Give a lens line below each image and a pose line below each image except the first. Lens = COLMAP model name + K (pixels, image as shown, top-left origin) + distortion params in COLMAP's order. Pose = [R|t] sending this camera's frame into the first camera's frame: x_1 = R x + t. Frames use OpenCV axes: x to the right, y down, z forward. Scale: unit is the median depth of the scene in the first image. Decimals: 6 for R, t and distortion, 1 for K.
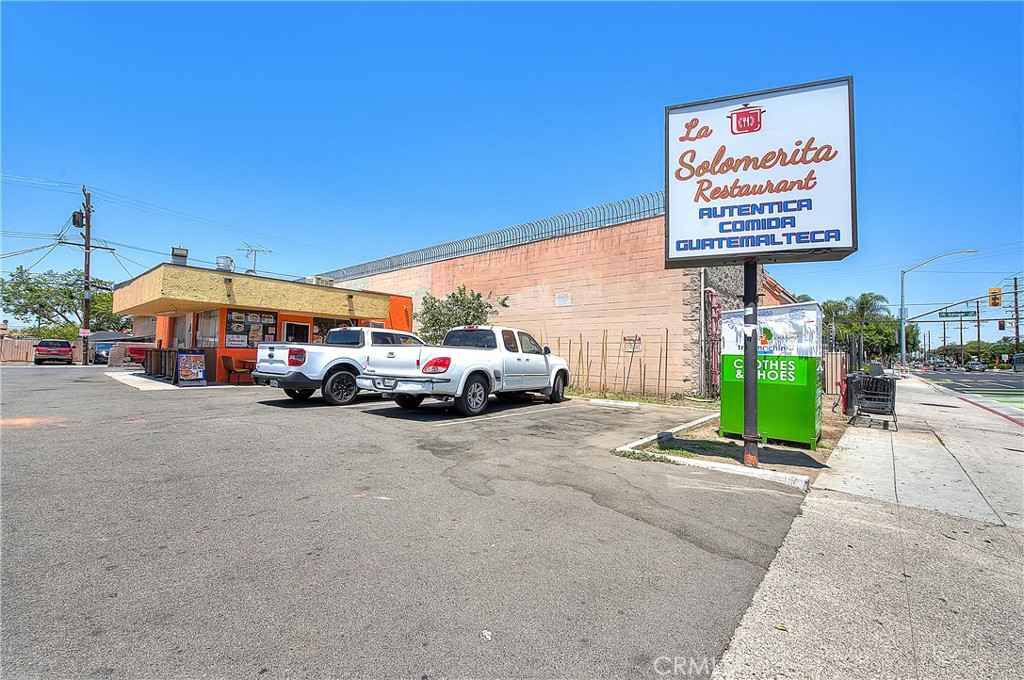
lens RADIAL K [[430.2, 0, 515.9], [0, 430.2, 345.5], [0, 0, 1]] dist [-0.002370, -0.000451]
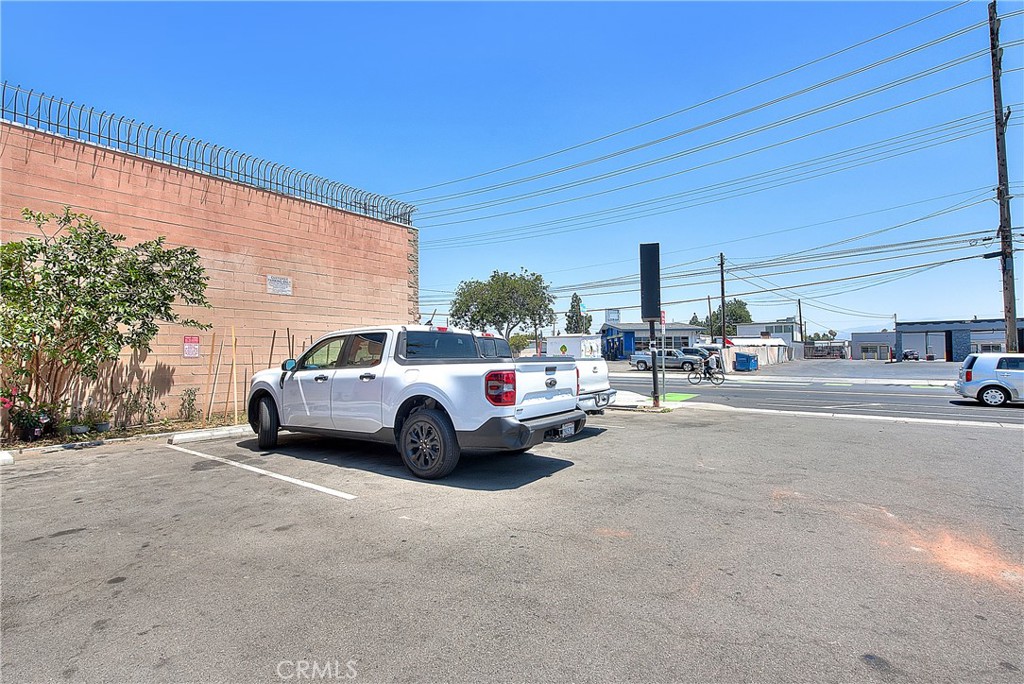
lens RADIAL K [[487.5, 0, 510.7], [0, 487.5, 346.7], [0, 0, 1]] dist [-0.002985, 0.000062]
pose [[-0.055777, -0.001913, 0.998441, -1.494823], [-0.021032, 0.999779, 0.000741, -0.027171], [-0.998222, -0.020958, -0.055805, 1.379341]]
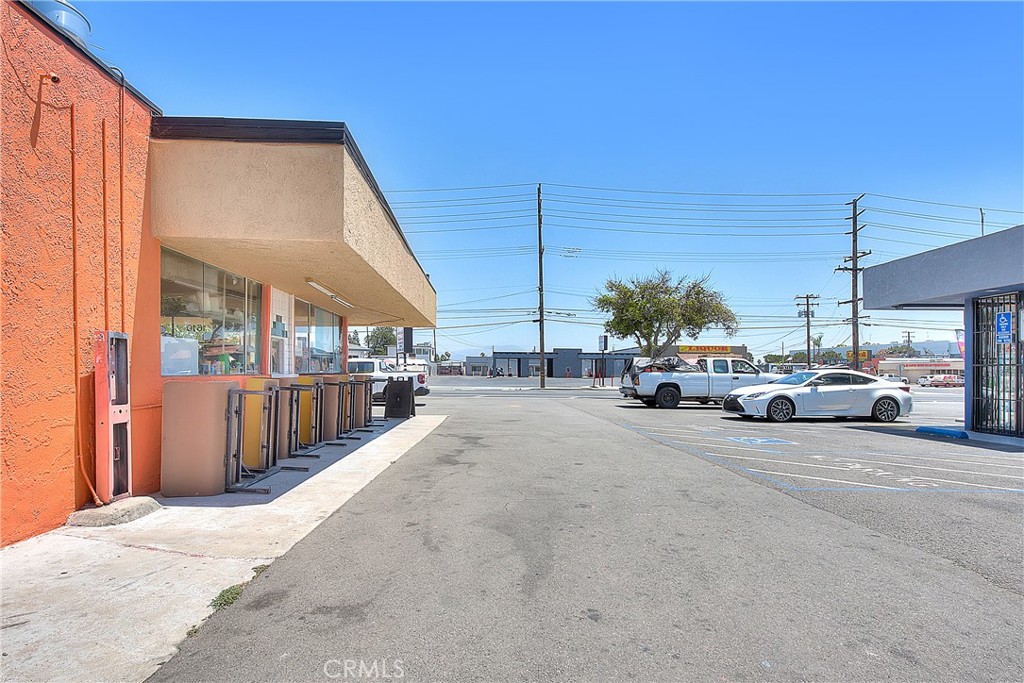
lens RADIAL K [[507.7, 0, 511.1], [0, 507.7, 372.8], [0, 0, 1]] dist [-0.000948, -0.000033]
pose [[-0.695233, -0.027257, 0.718268, -2.997981], [-0.041069, 0.999155, -0.001835, -0.014353], [-0.717611, -0.030774, -0.695764, 2.826009]]
